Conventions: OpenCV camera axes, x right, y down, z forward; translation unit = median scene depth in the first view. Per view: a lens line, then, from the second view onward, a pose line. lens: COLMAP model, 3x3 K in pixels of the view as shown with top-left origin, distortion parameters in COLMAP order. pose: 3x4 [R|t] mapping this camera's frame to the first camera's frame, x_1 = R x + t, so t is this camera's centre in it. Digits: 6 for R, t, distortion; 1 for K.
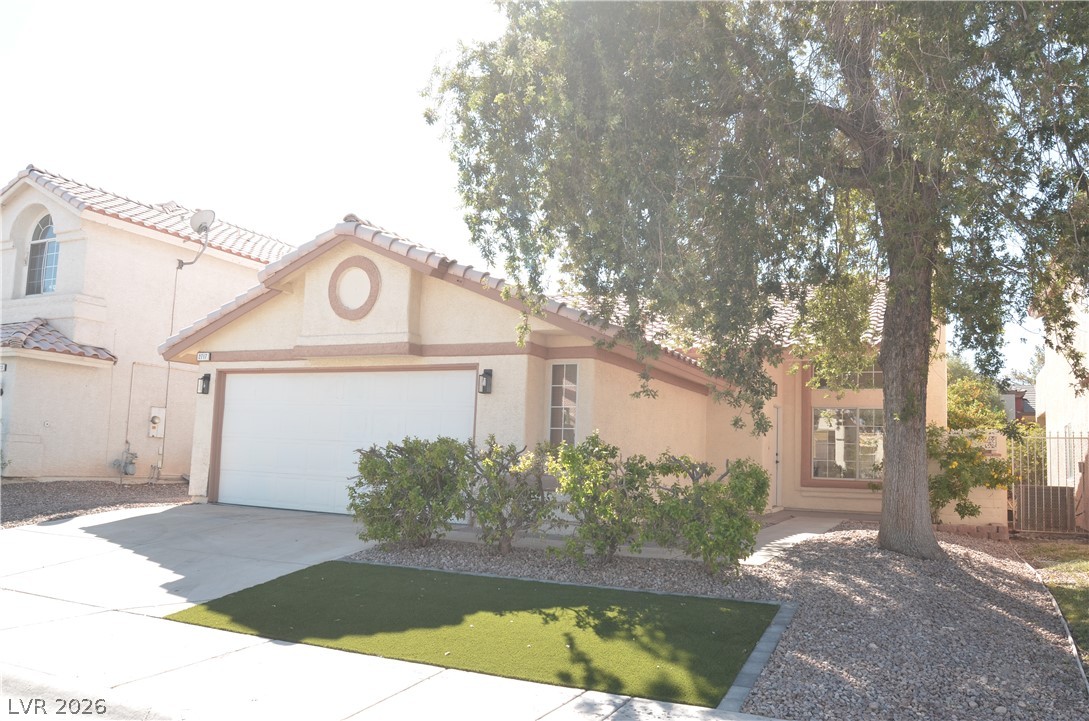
lens RADIAL K [[828.9, 0, 542.7], [0, 828.9, 360.9], [0, 0, 1]] dist [-0.062149, 0.002144]
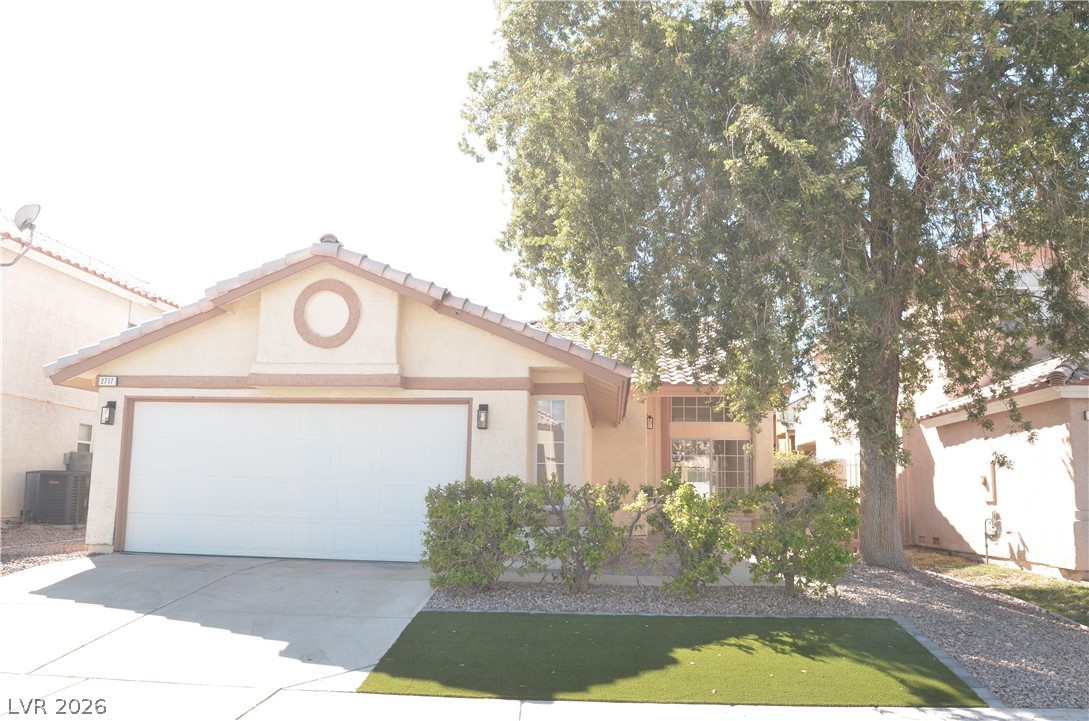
lens RADIAL K [[828.9, 0, 543.0], [0, 828.9, 361.0], [0, 0, 1]] dist [-0.062149, 0.002144]
pose [[0.934090, 0.033386, 0.355473, -0.336585], [-0.023437, 0.999205, -0.032258, -0.010726], [-0.356267, 0.021801, 0.934130, 0.049229]]
